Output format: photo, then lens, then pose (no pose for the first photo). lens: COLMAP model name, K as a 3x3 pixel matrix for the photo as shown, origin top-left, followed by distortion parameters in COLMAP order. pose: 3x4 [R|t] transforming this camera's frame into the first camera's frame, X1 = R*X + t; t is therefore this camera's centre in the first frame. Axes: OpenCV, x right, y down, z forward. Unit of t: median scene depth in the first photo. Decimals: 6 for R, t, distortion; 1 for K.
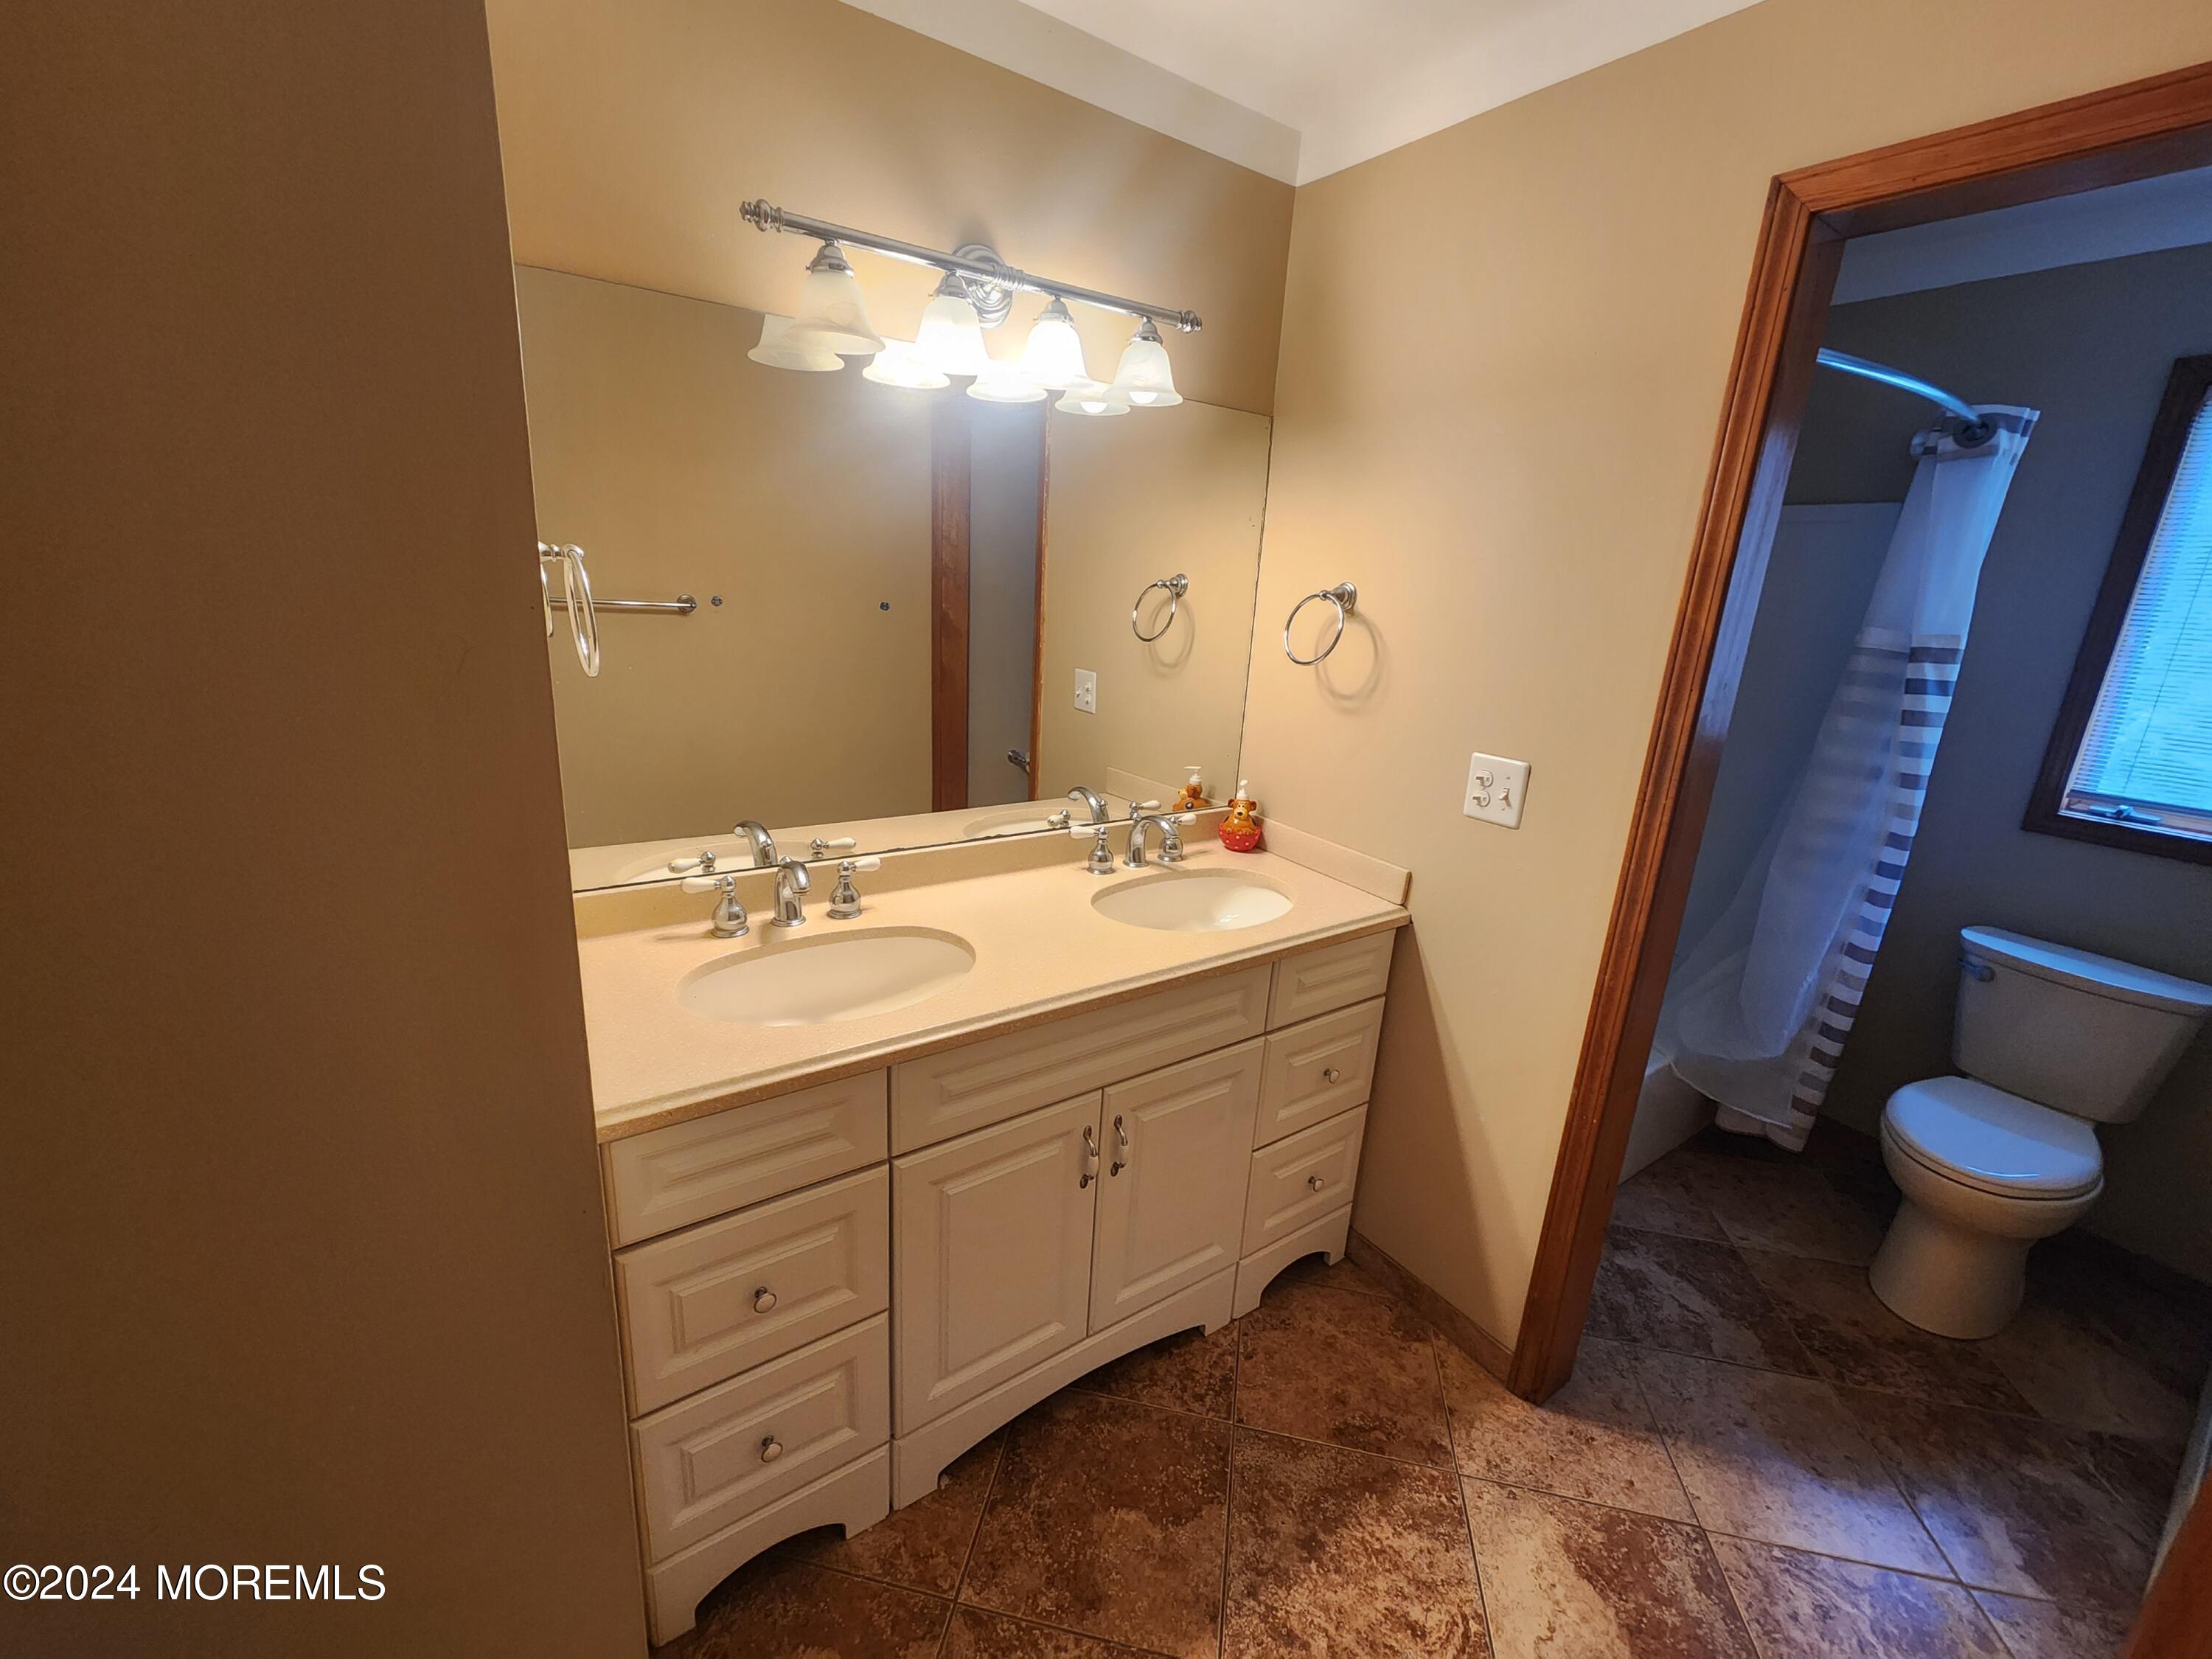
lens RADIAL K [[904.1, 0, 1106.0], [0, 904.1, 829.5], [0, 0, 1]] dist [0.010033, -0.004854]
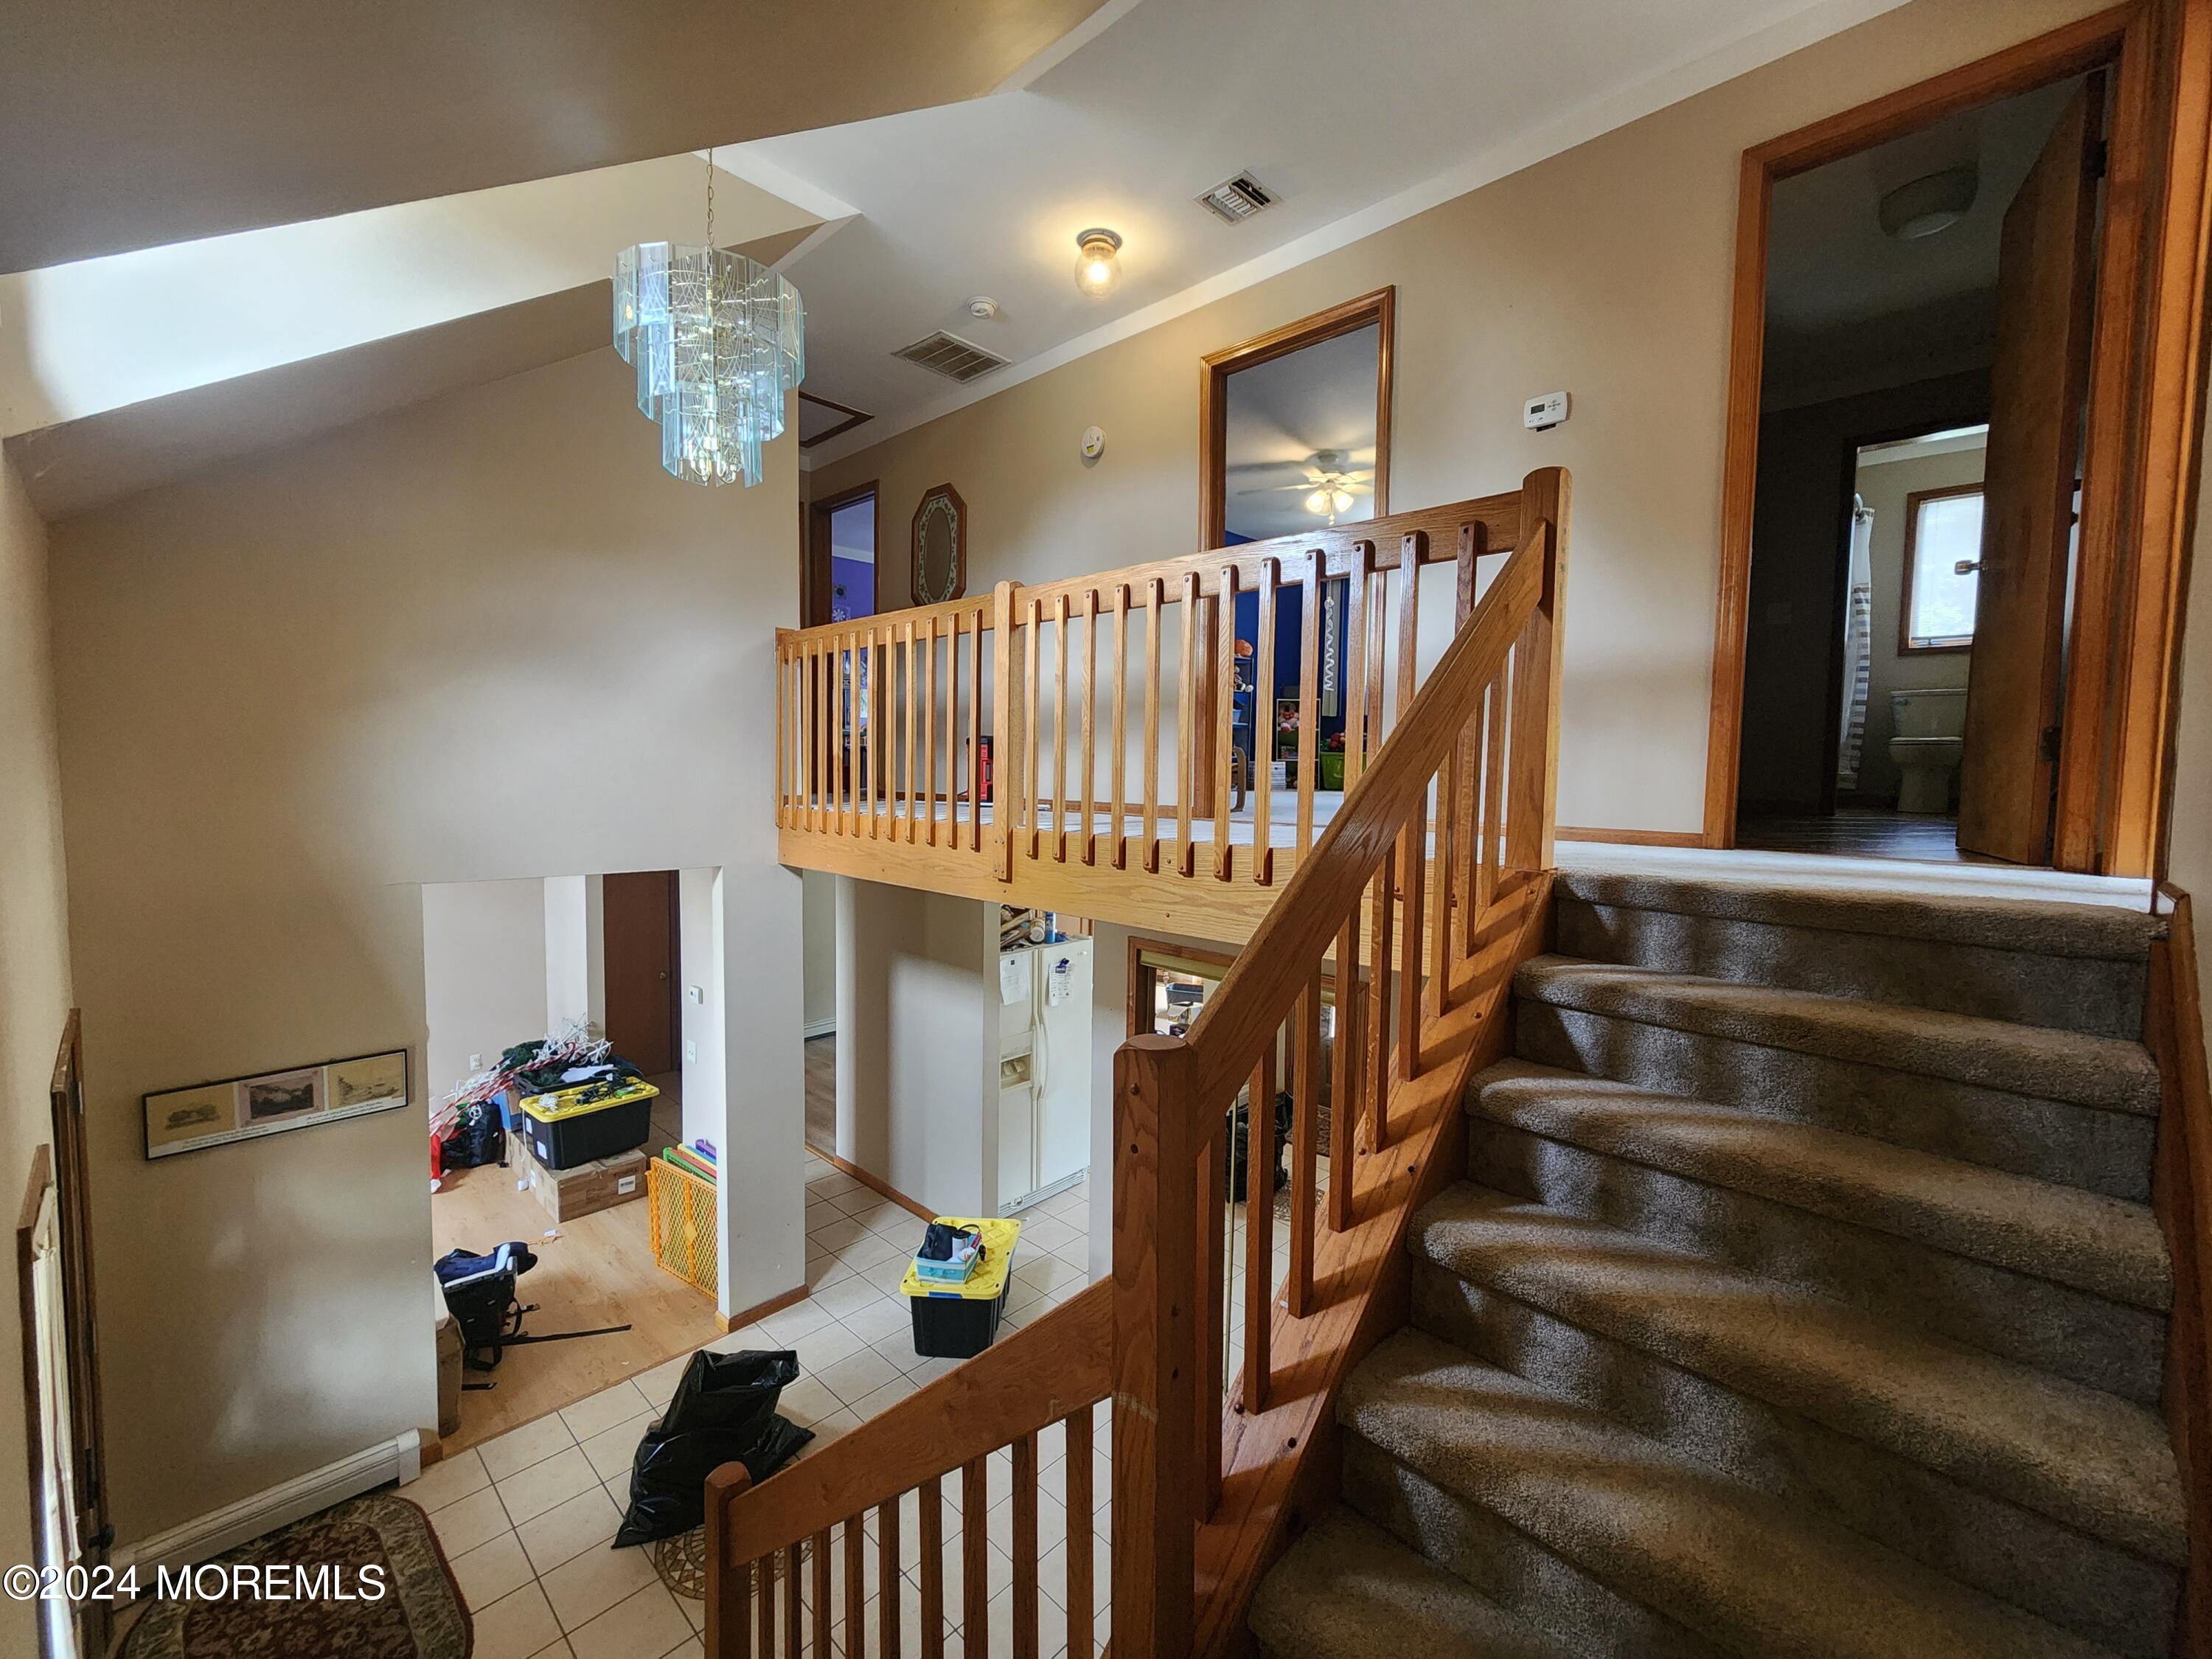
lens RADIAL K [[906.4, 0, 1106.0], [0, 906.4, 829.5], [0, 0, 1]] dist [-0.004489, 0.000588]
pose [[0.977028, -0.058018, 0.205060, -2.086113], [0.096501, 0.978369, -0.182977, 0.857543], [-0.190008, 0.198563, 0.961494, -1.150724]]
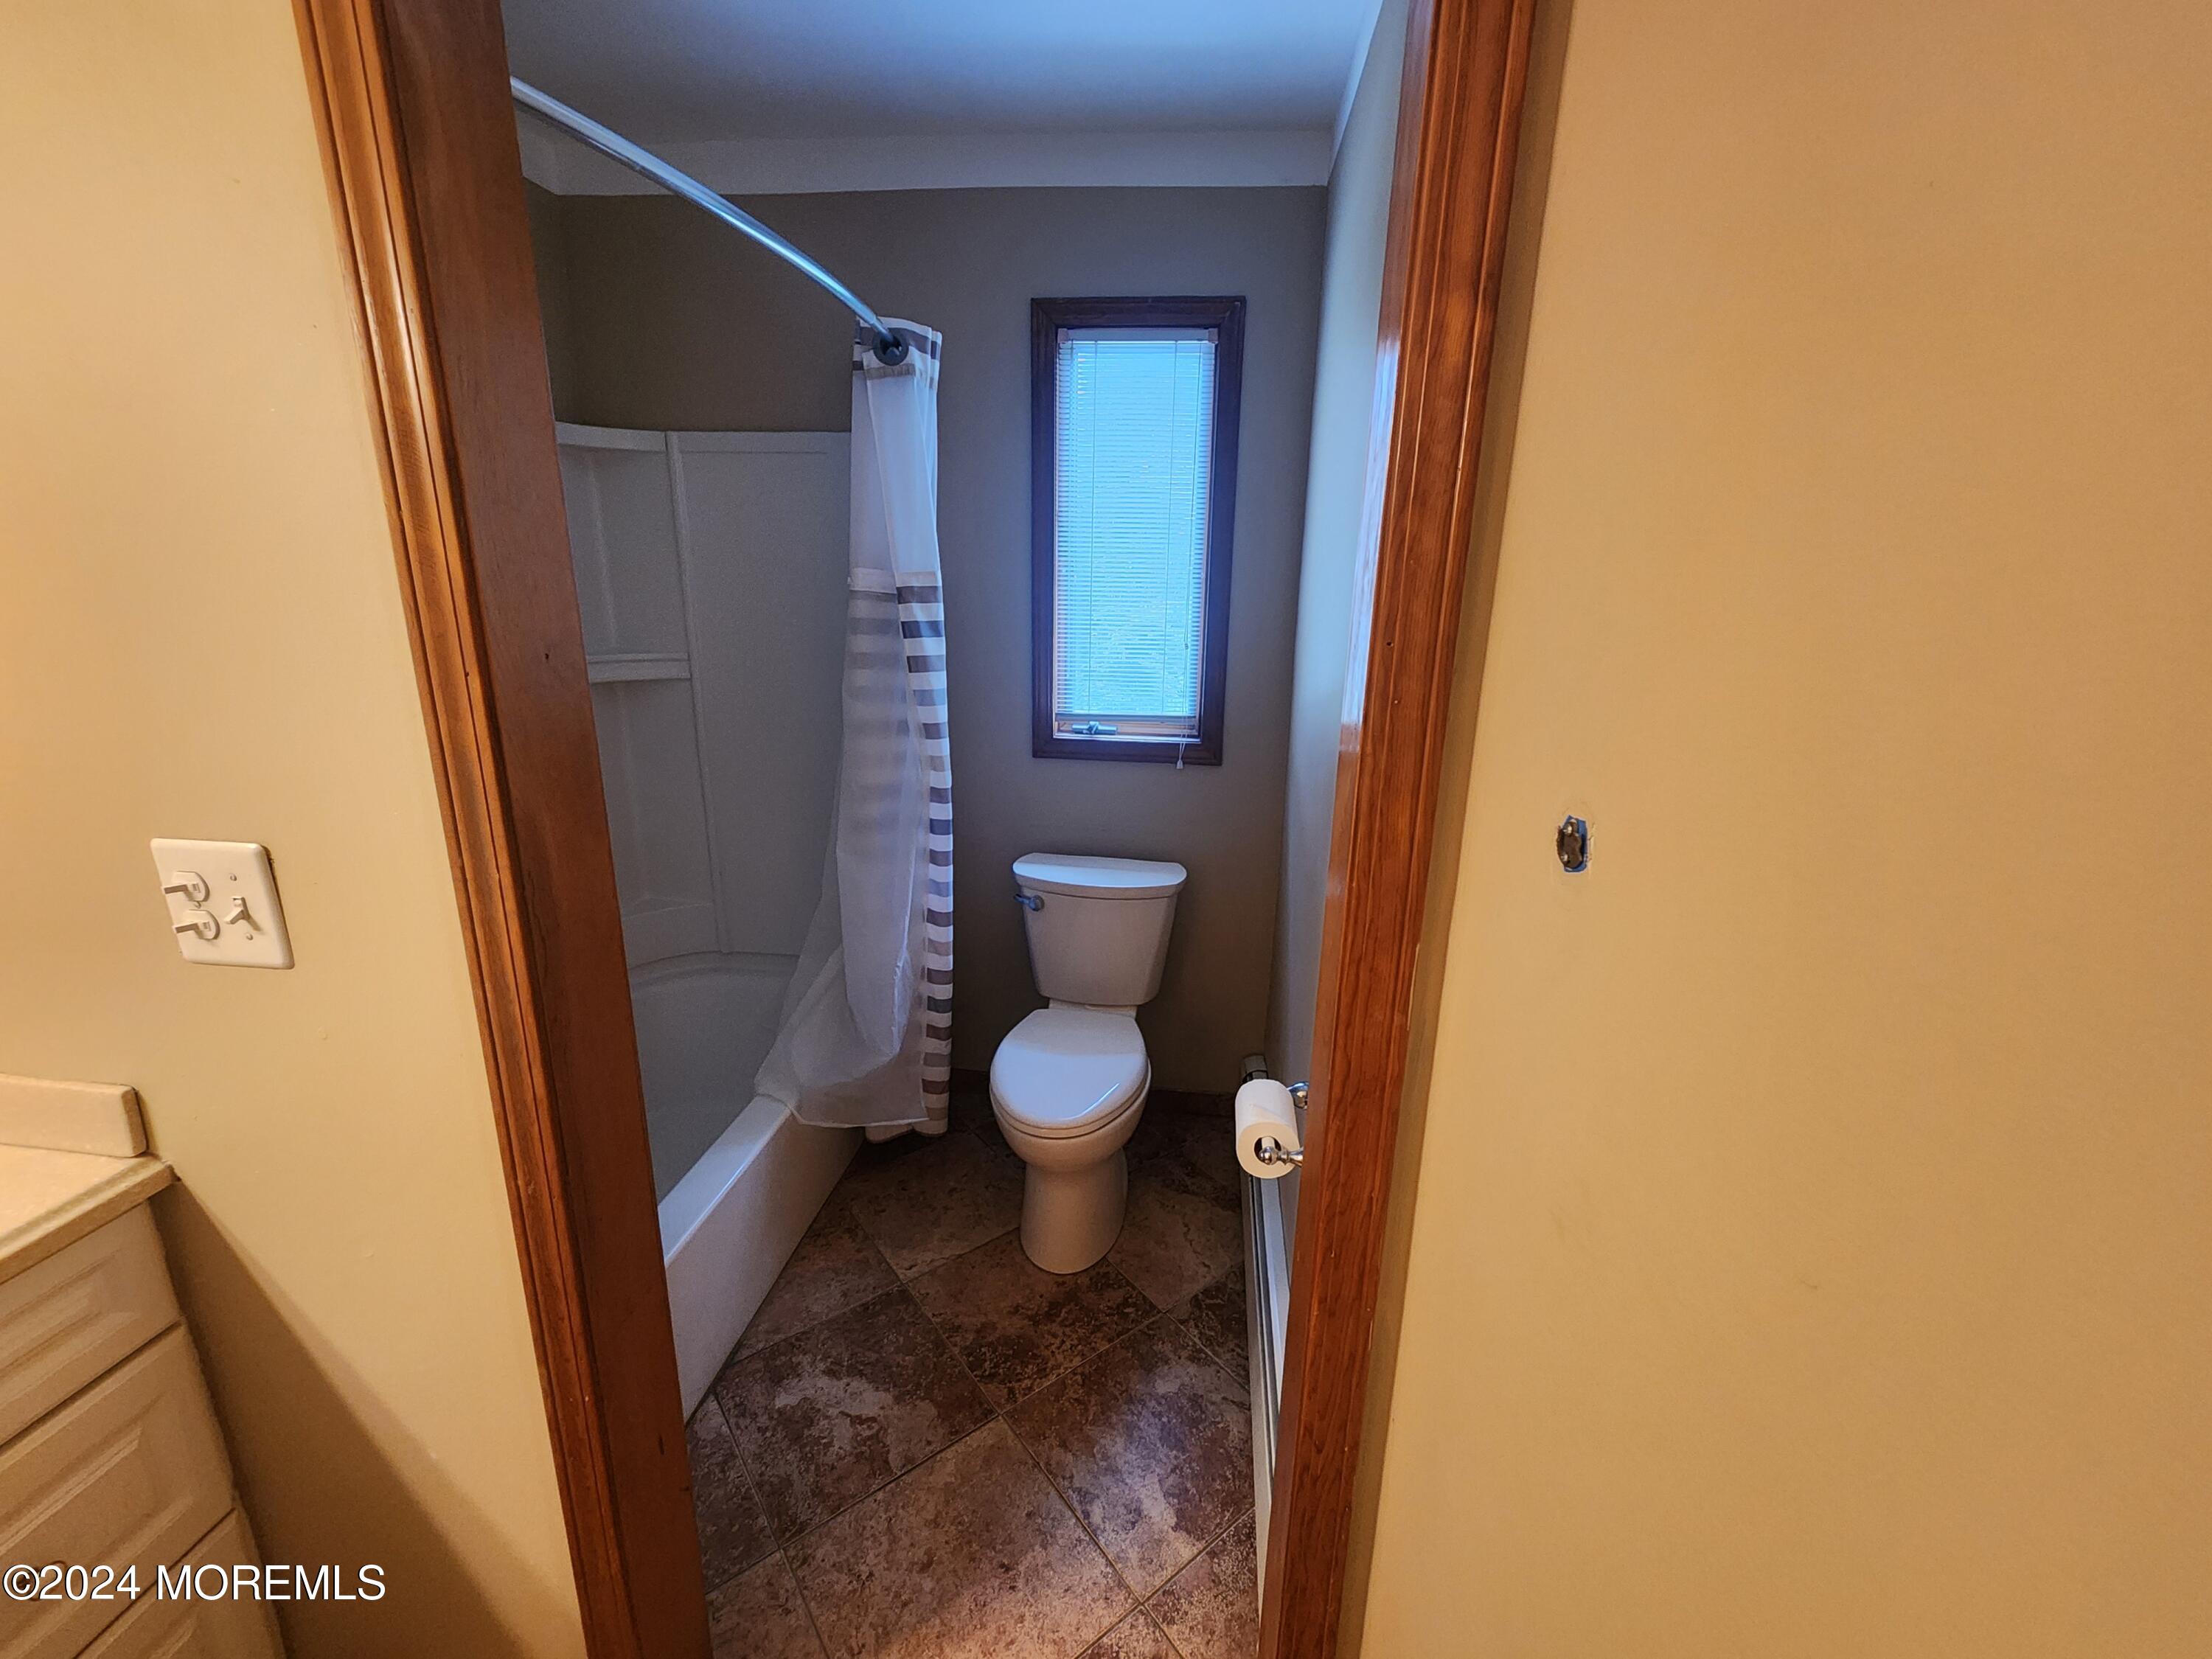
lens RADIAL K [[906.4, 0, 1106.0], [0, 906.4, 829.5], [0, 0, 1]] dist [-0.004489, 0.000588]
pose [[0.664603, -0.237430, 0.708470, 0.341193], [0.215847, 0.968753, 0.122177, -0.032358], [-0.715341, 0.071723, 0.695084, 0.247755]]
